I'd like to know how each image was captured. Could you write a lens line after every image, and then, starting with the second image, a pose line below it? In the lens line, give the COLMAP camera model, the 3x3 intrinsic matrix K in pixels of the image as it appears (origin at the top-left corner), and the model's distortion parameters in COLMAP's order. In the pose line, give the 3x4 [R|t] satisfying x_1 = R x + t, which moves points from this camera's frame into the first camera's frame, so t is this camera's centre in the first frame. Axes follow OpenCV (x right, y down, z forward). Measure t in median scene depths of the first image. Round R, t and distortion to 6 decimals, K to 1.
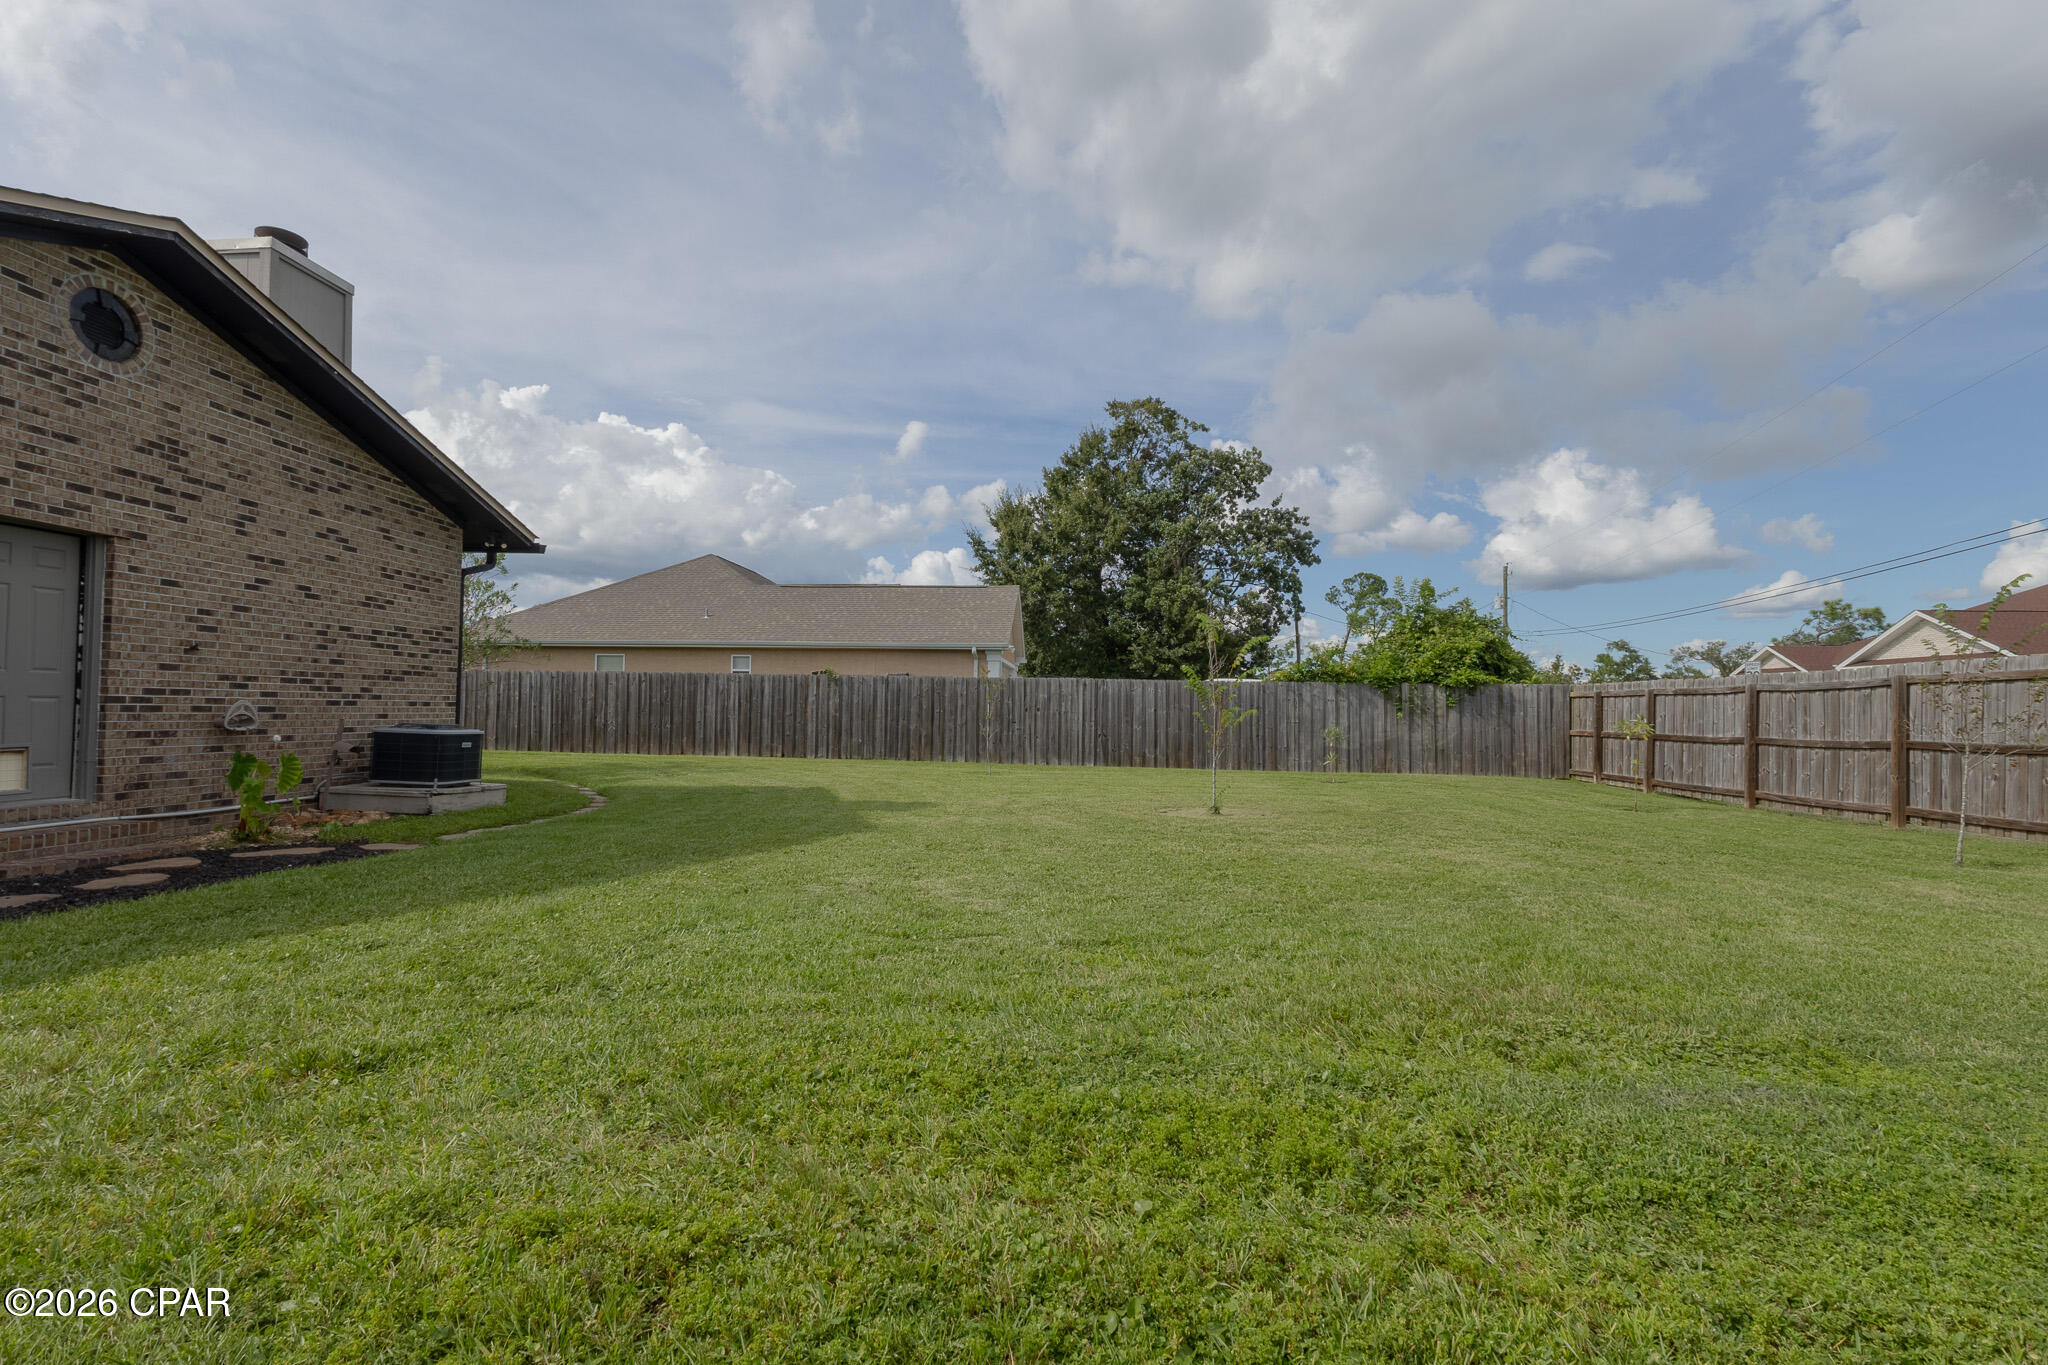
lens RADIAL K [[942.4, 0, 1024.0], [0, 942.4, 682.5], [0, 0, 1]] dist [-0.003902, 0.006059]
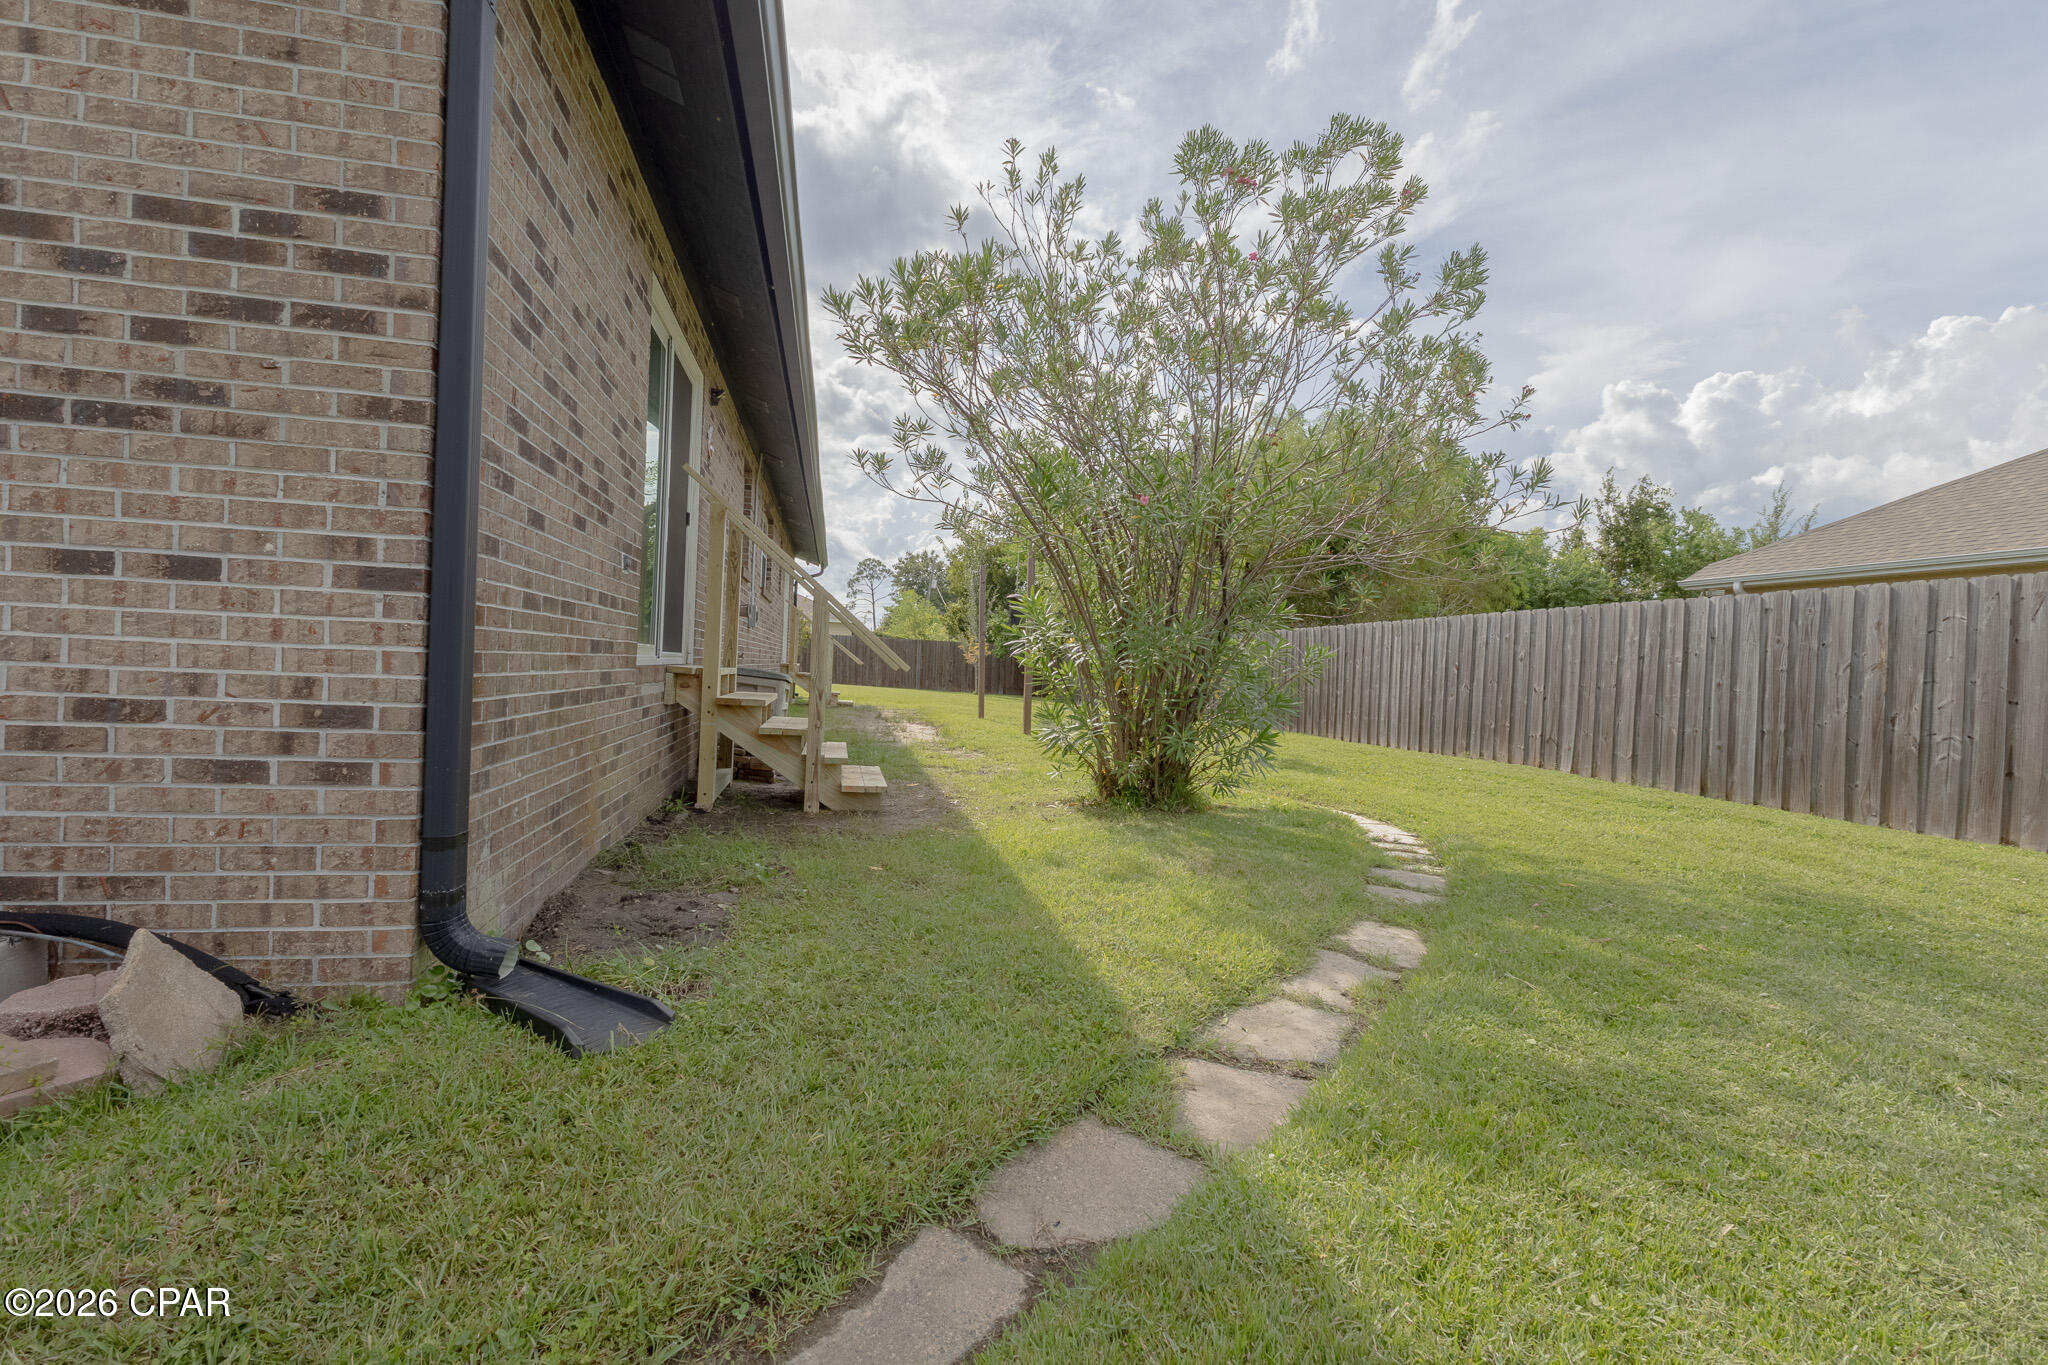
lens RADIAL K [[942.4, 0, 1024.0], [0, 942.4, 682.5], [0, 0, 1]] dist [-0.003902, 0.006059]
pose [[0.264887, 0.011055, -0.964216, -0.210946], [-0.010902, 0.999905, 0.008469, 0.023959], [0.964218, 0.008269, 0.264982, 0.609837]]
